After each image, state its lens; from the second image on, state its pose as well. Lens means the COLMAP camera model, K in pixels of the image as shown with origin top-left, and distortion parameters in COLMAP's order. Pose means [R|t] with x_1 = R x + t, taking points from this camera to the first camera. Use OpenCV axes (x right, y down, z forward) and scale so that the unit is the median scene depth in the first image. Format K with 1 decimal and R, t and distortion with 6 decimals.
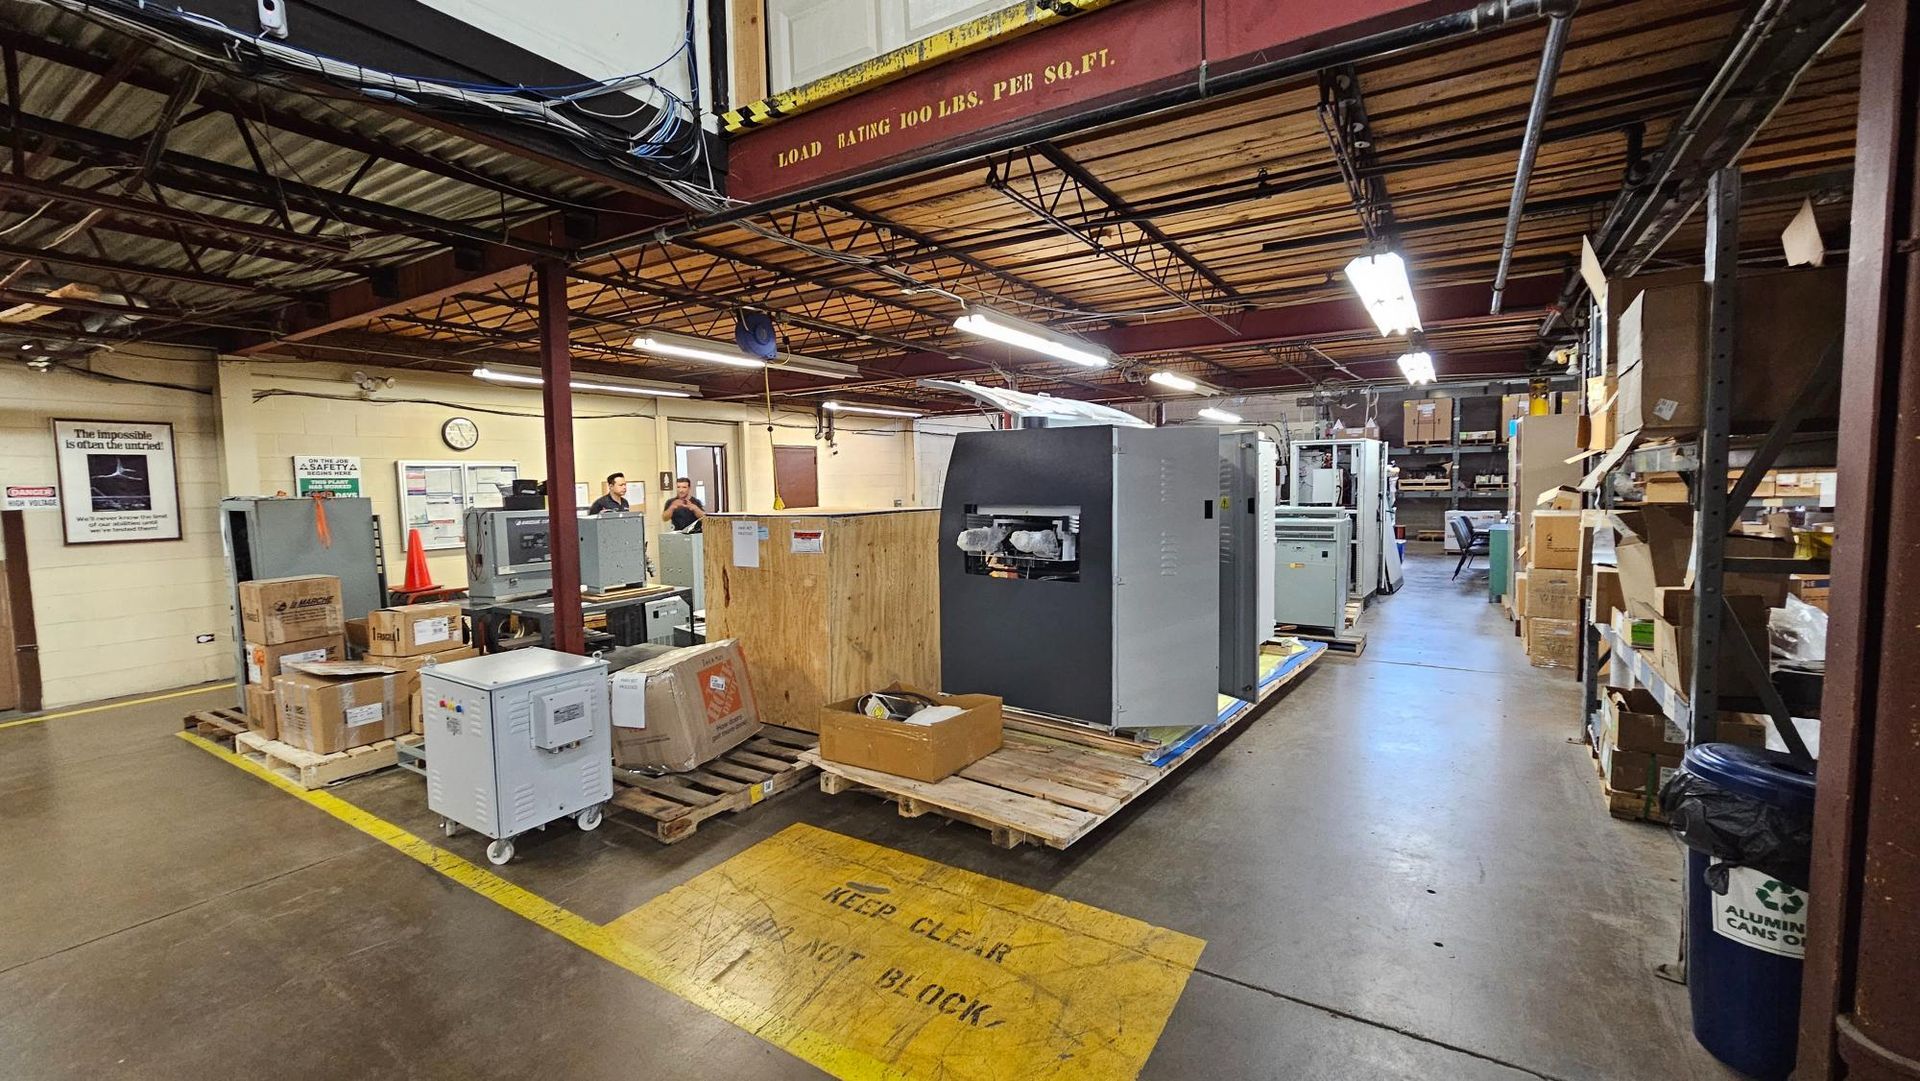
lens RADIAL K [[785.2, 0, 960.0], [0, 785.2, 540.5], [0, 0, 1]] dist [-0.000295, -0.000069]
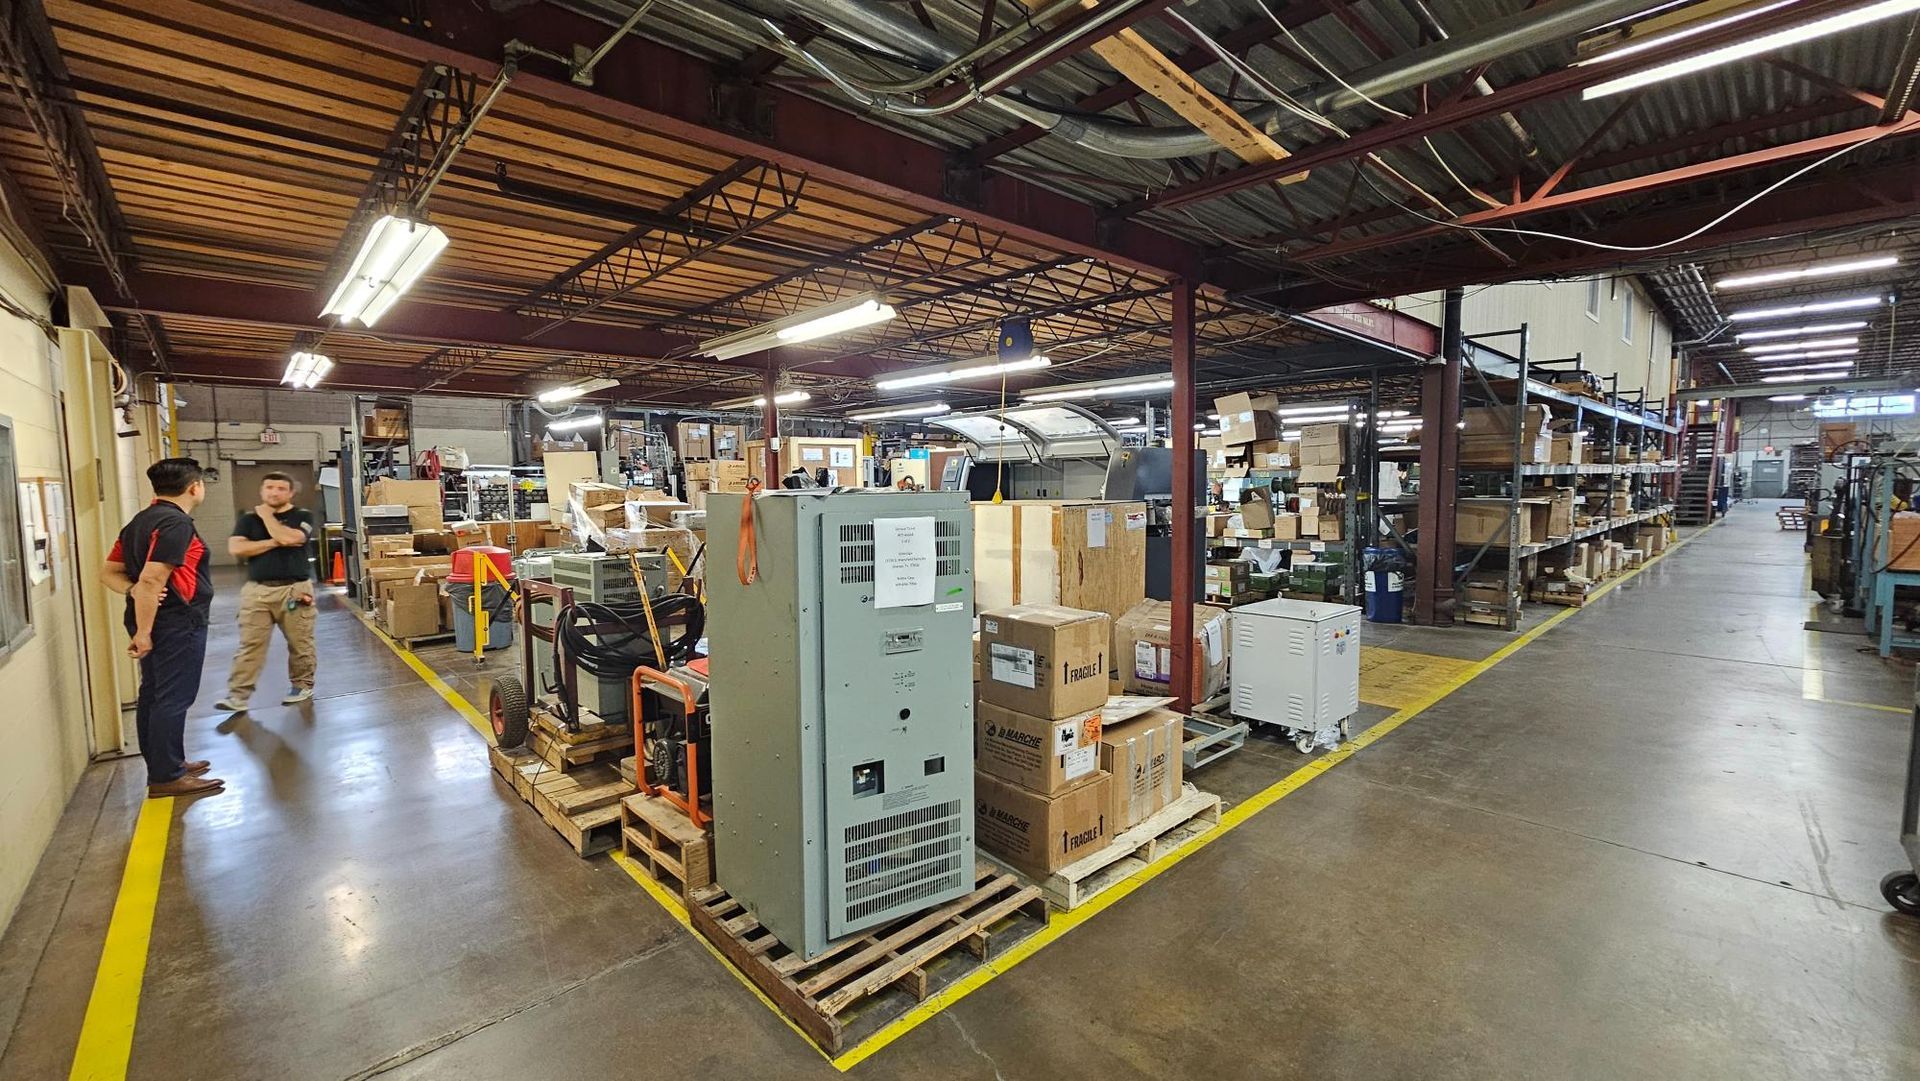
lens RADIAL K [[785.2, 0, 960.0], [0, 785.2, 540.5], [0, 0, 1]] dist [-0.000295, -0.000069]
pose [[0.253525, -0.056481, 0.965679, -1.634893], [0.083488, 0.995846, 0.036327, -0.041781], [-0.963719, 0.071413, 0.257187, 0.980985]]
